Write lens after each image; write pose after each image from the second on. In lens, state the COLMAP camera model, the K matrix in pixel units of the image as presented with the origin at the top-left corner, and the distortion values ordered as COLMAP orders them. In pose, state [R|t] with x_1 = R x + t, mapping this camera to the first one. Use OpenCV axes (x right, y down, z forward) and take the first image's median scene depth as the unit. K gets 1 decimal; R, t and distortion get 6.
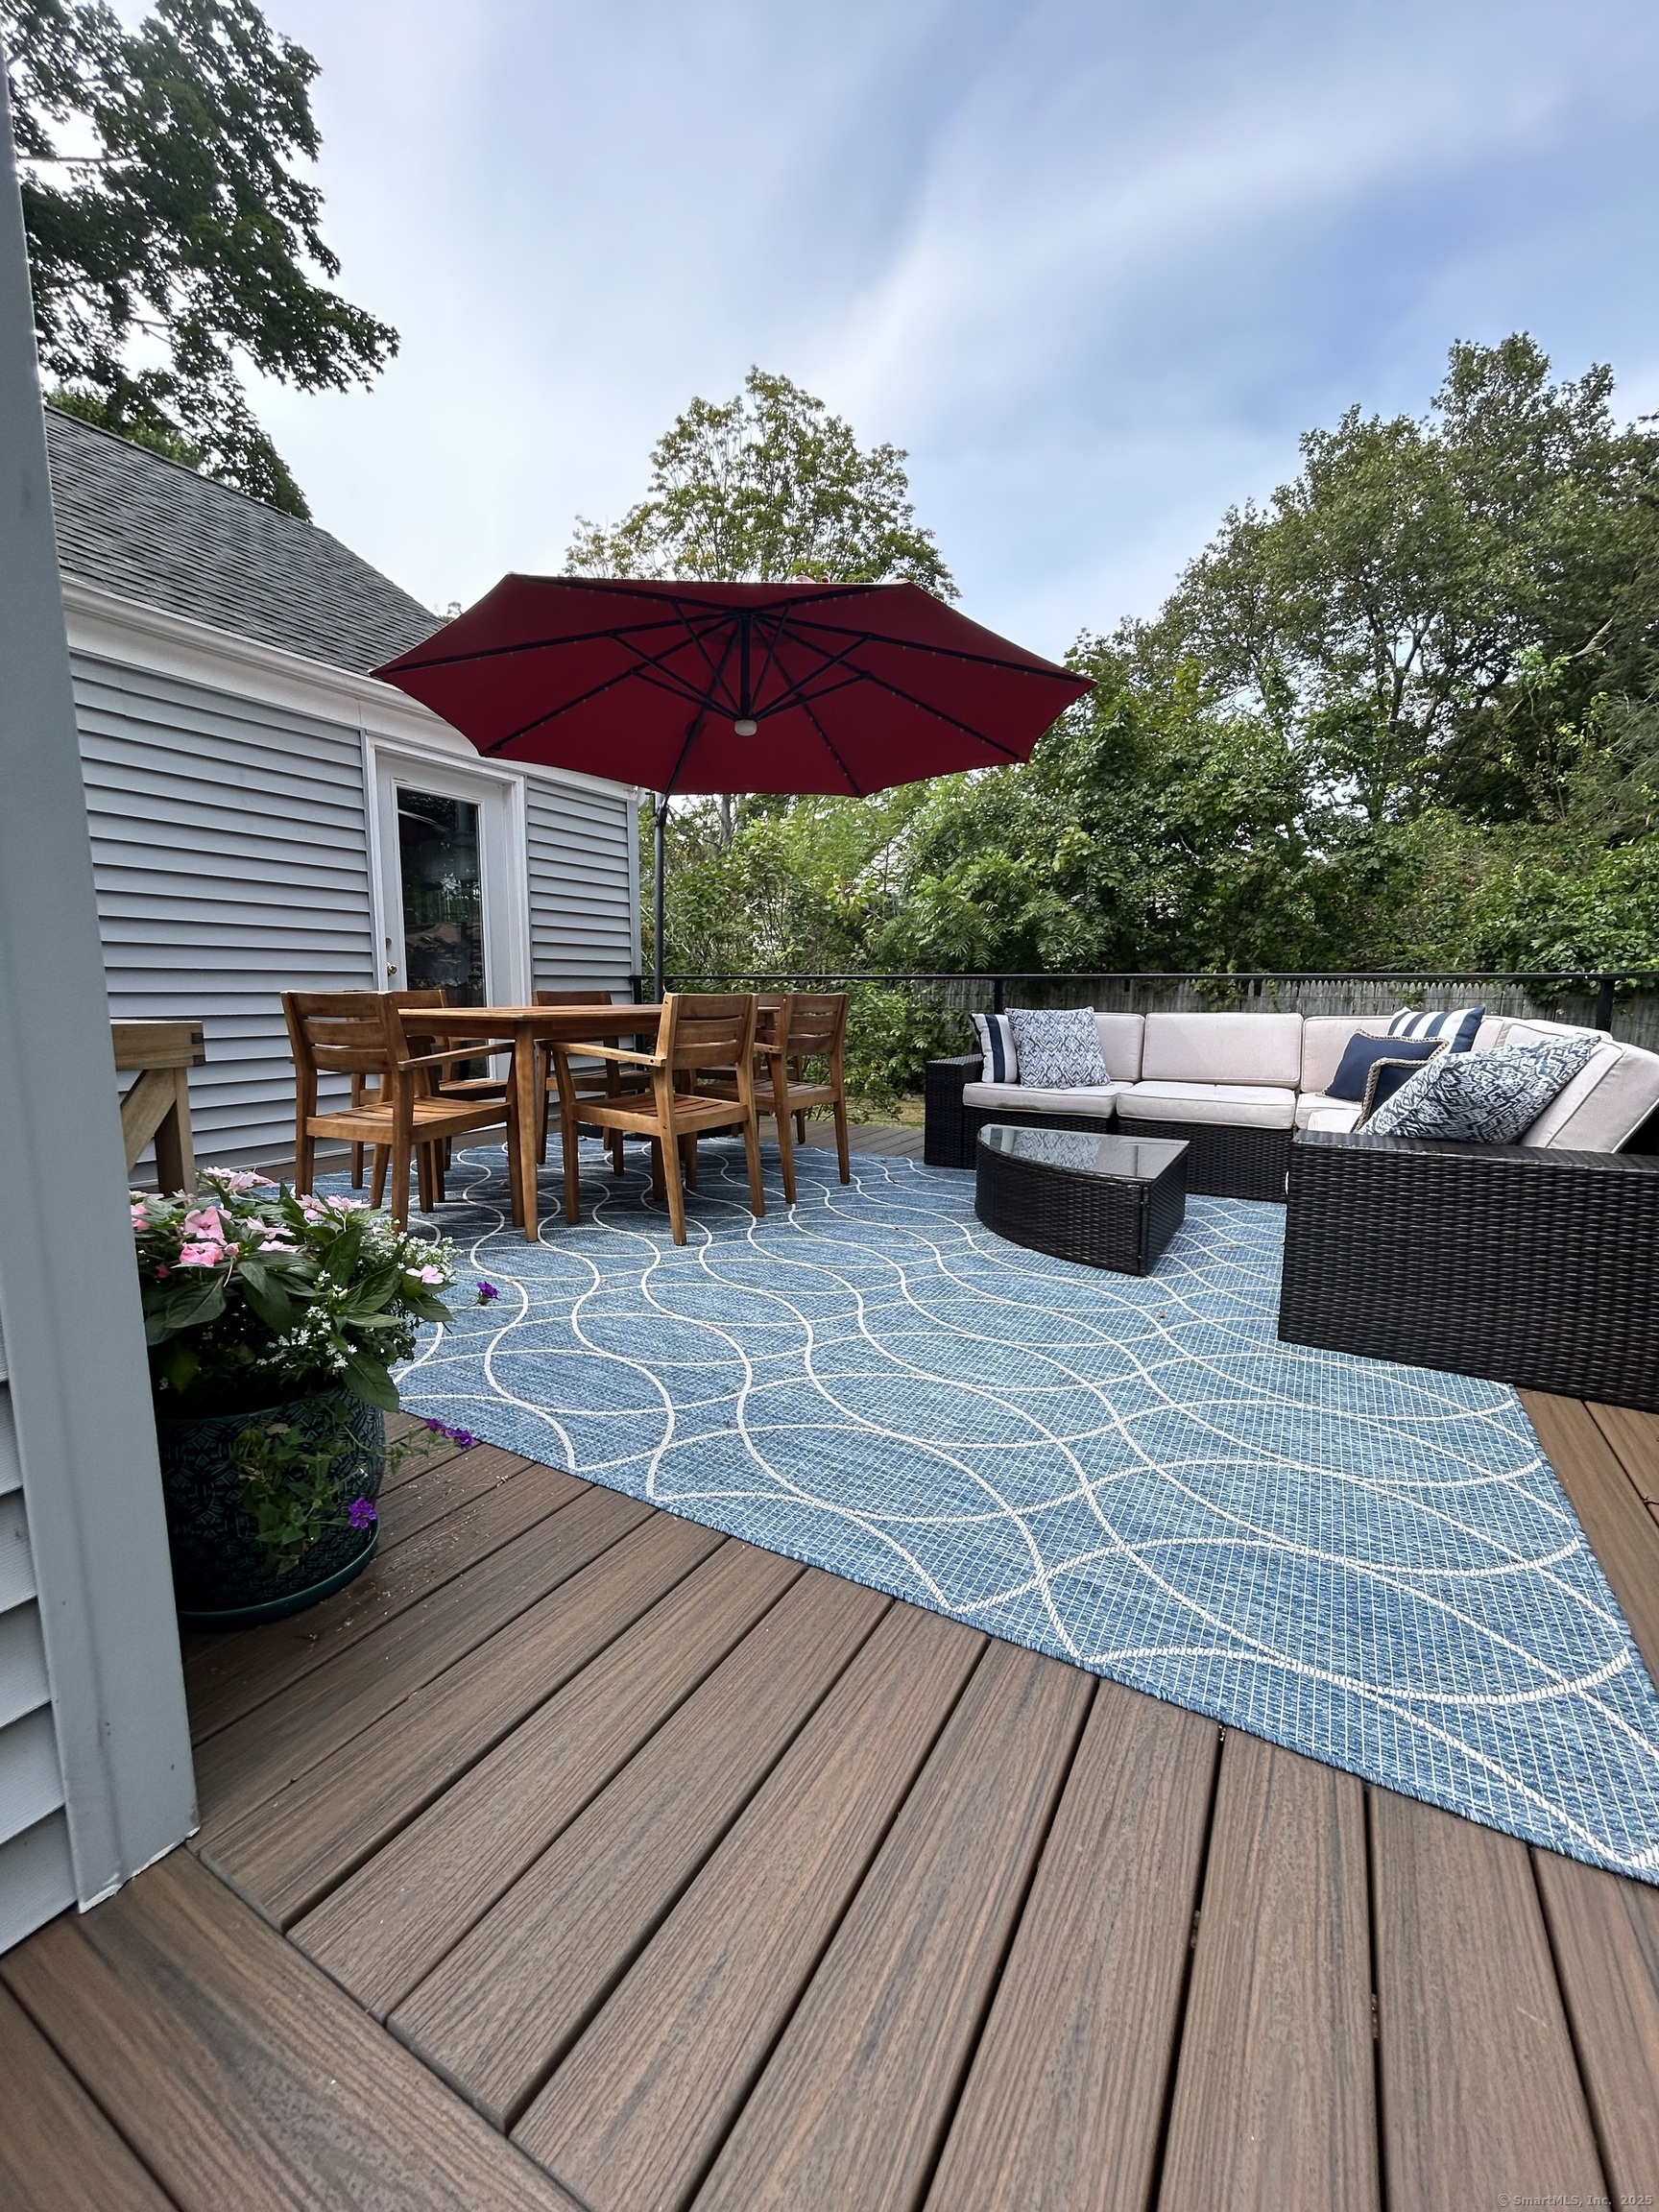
lens RADIAL K [[889.9, 0, 836.5], [0, 889.9, 1095.5], [0, 0, 1]] dist [0.000564, 0.000534]
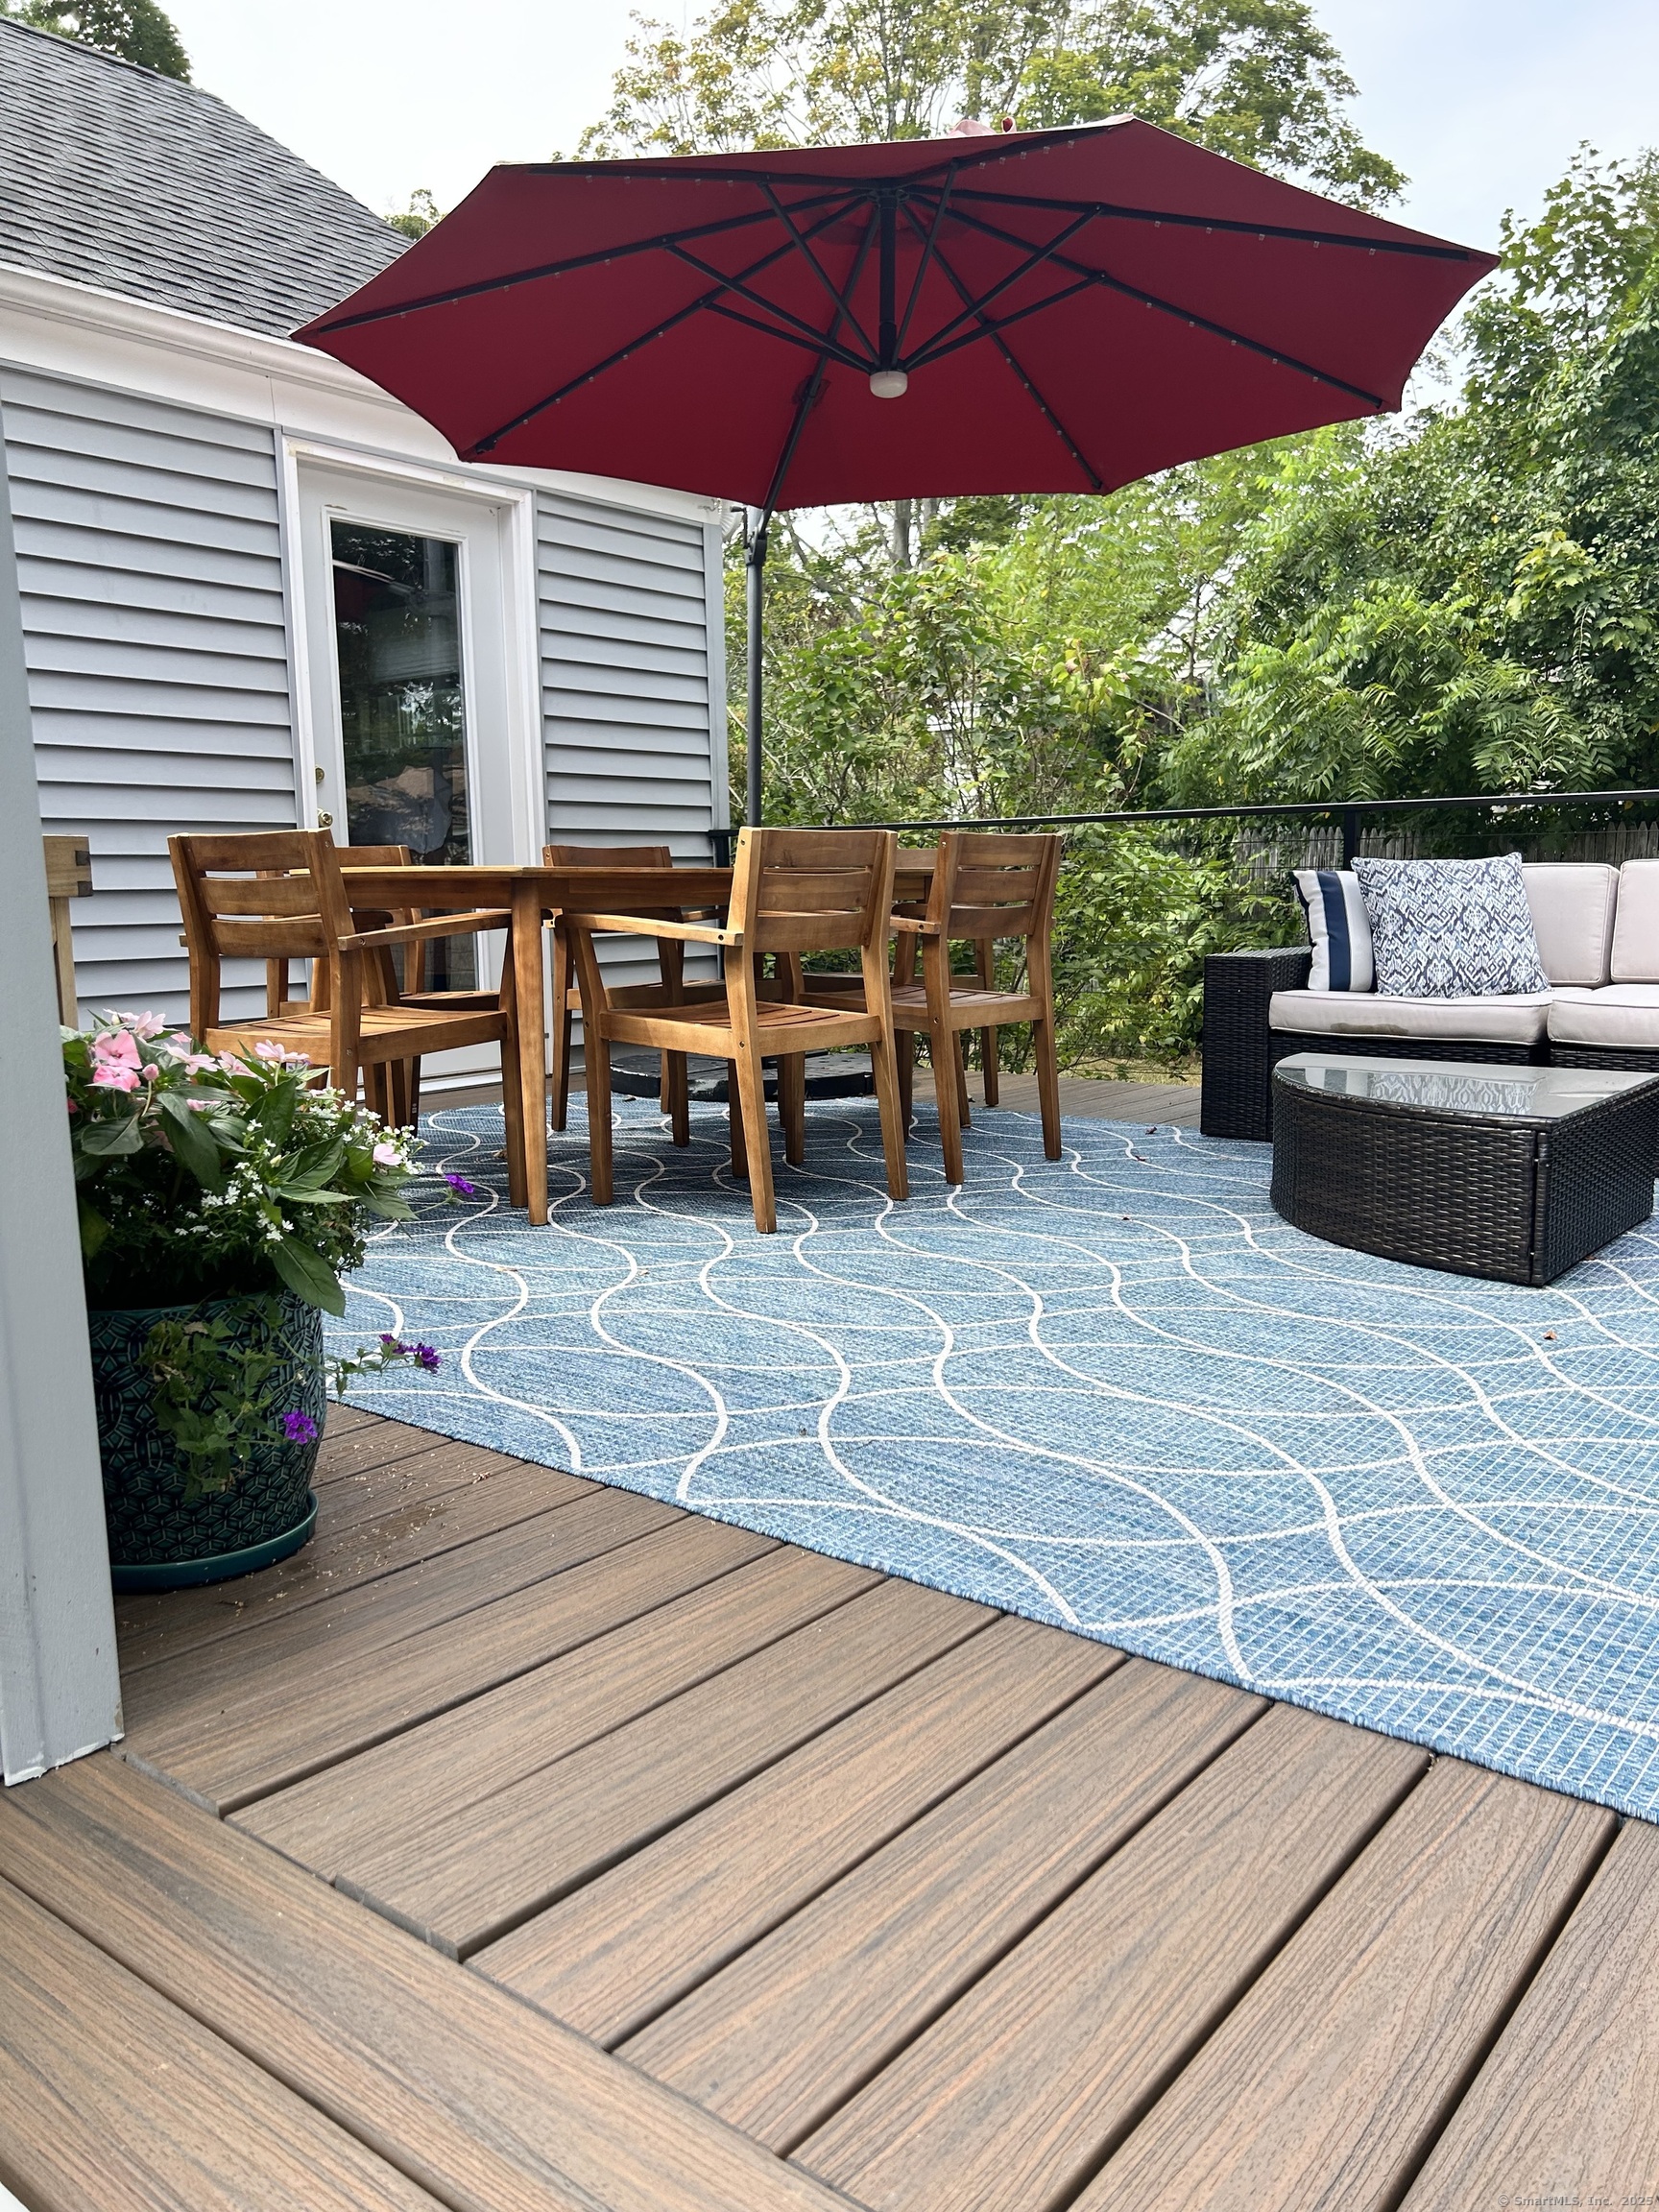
lens RADIAL K [[1665.6, 0, 843.7], [0, 1665.6, 1096.0], [0, 0, 1]] dist [0.035989, -0.025944]
pose [[0.987044, 0.001696, -0.160439, 0.037697], [0.000200, 0.999930, 0.011796, 0.034649], [0.160448, -0.011675, 0.986975, -0.080643]]
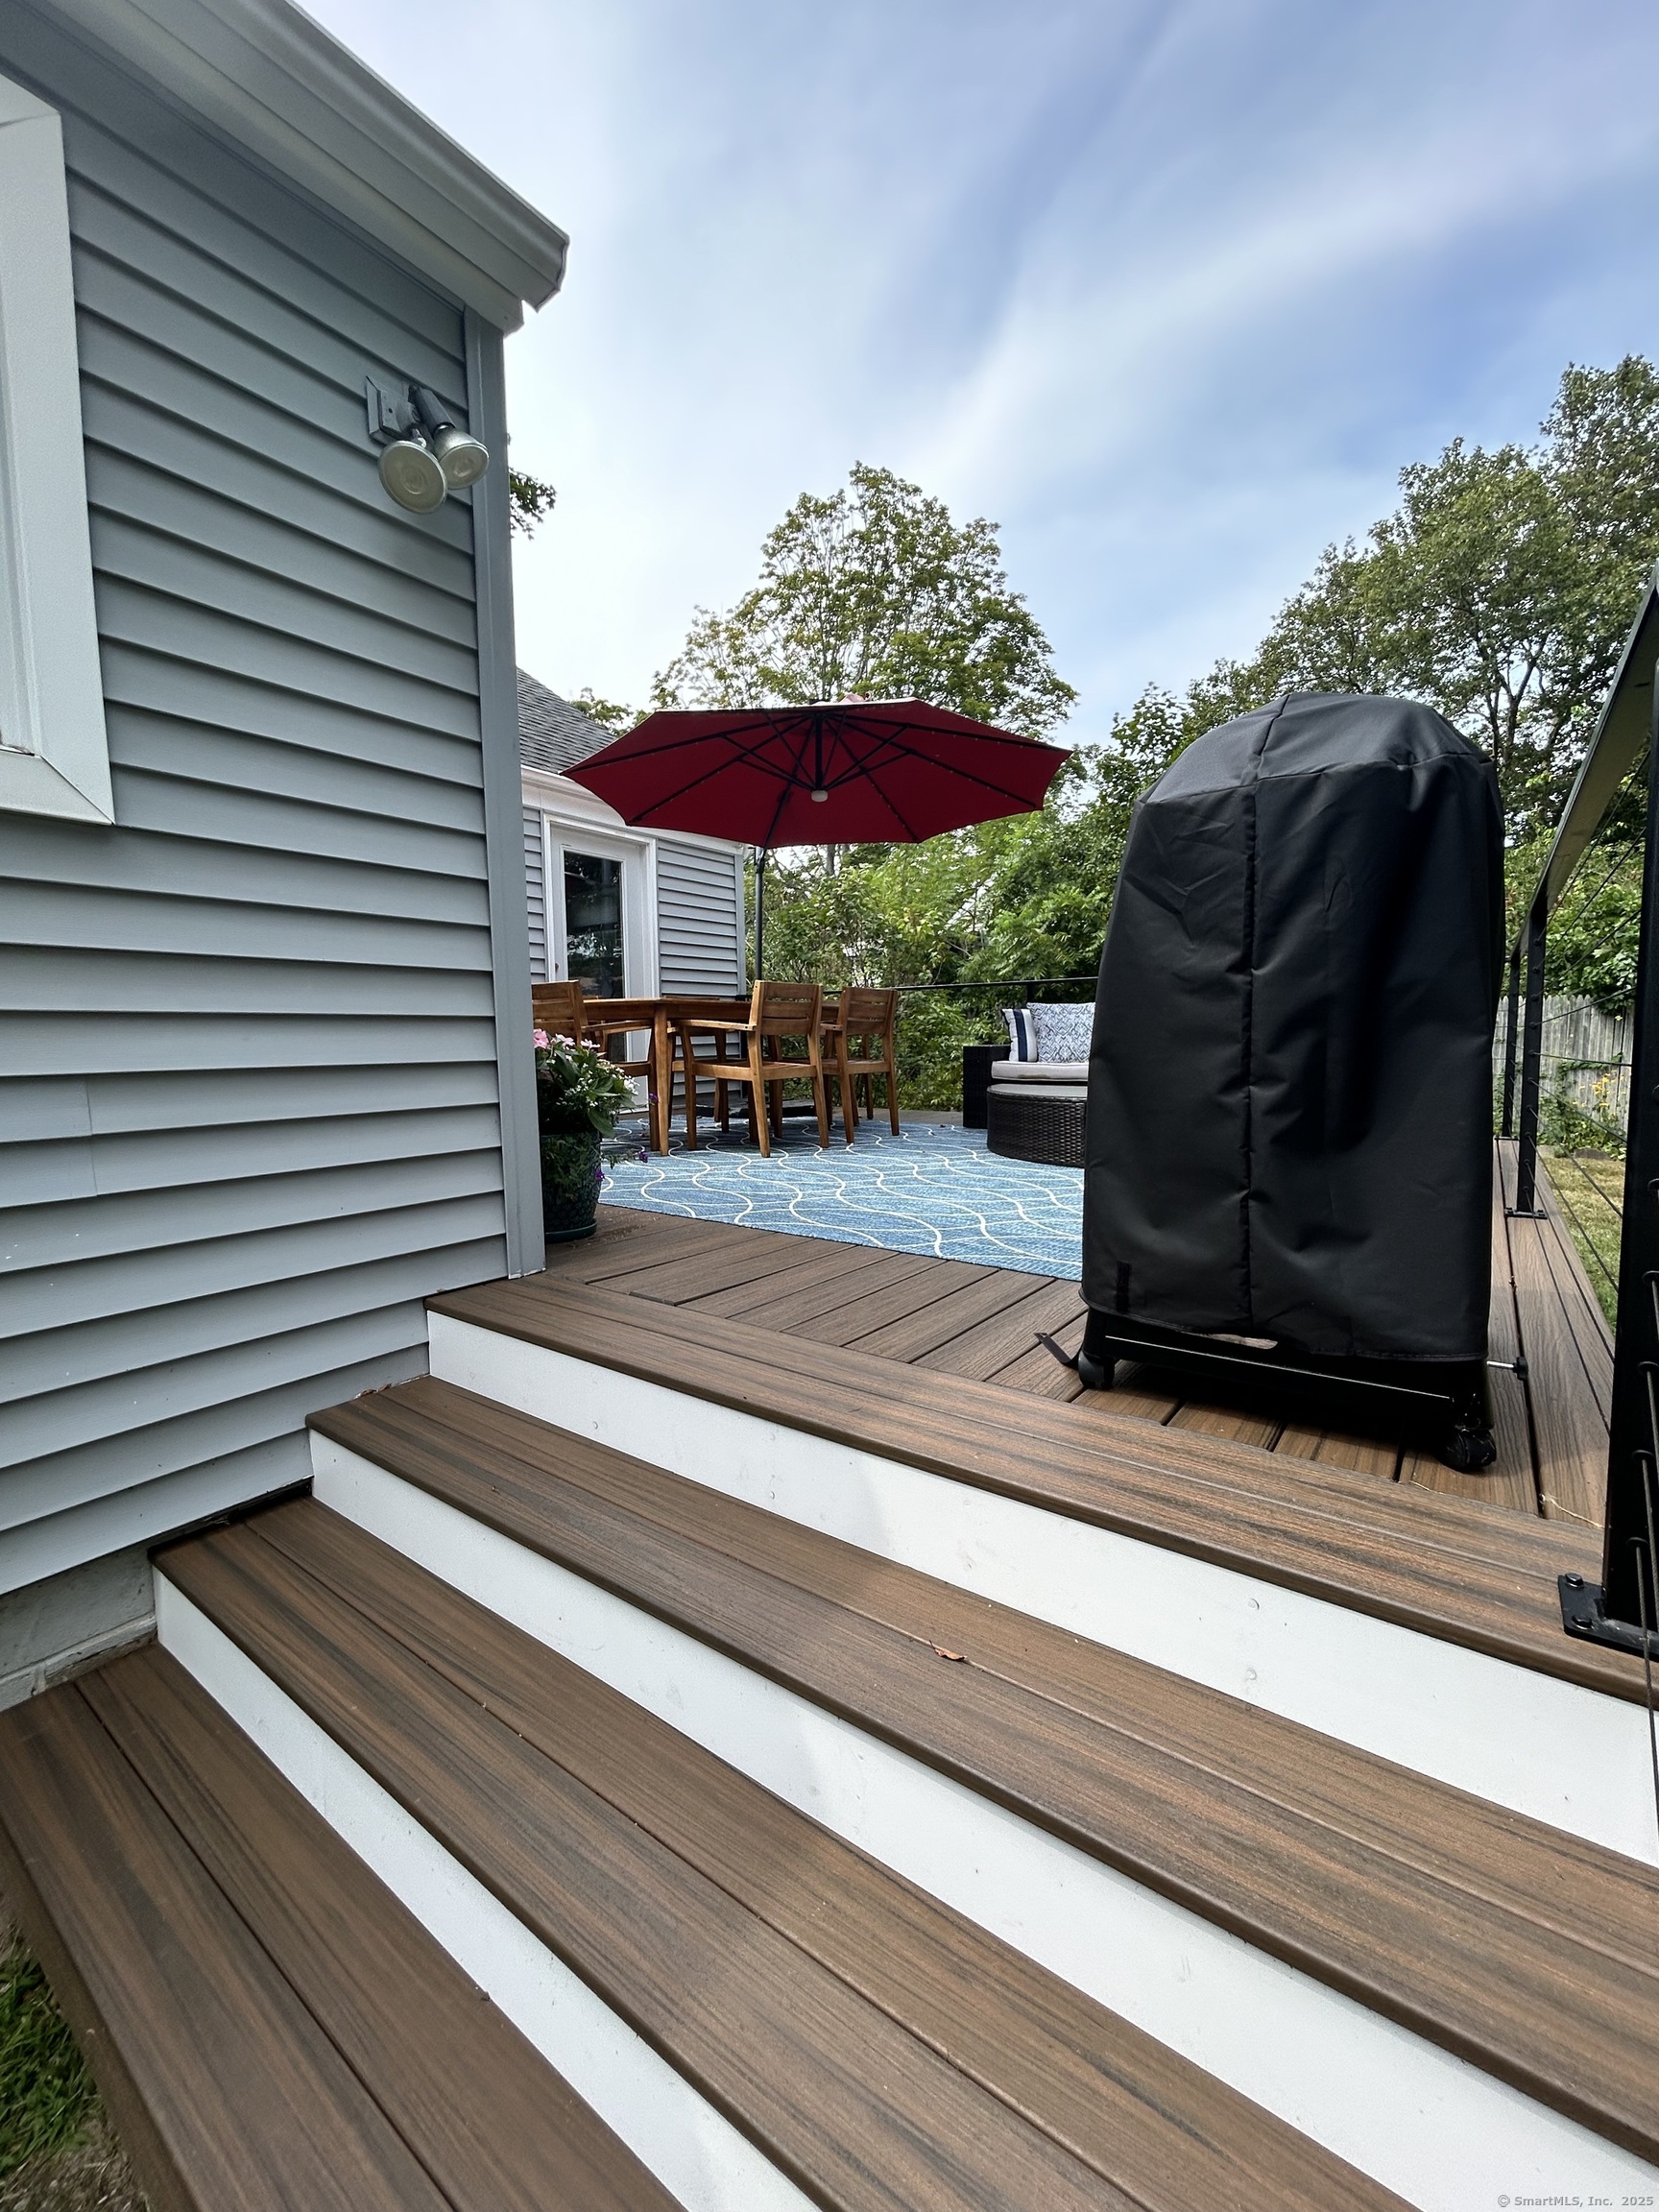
lens RADIAL K [[889.9, 0, 836.6], [0, 889.9, 1076.2], [0, 0, 1]] dist [0.000564, 0.000534]
pose [[0.992524, -0.012711, -0.121385, 0.064595], [0.003796, 0.997296, -0.073393, 0.084741], [0.121990, 0.072383, 0.989888, -0.233693]]
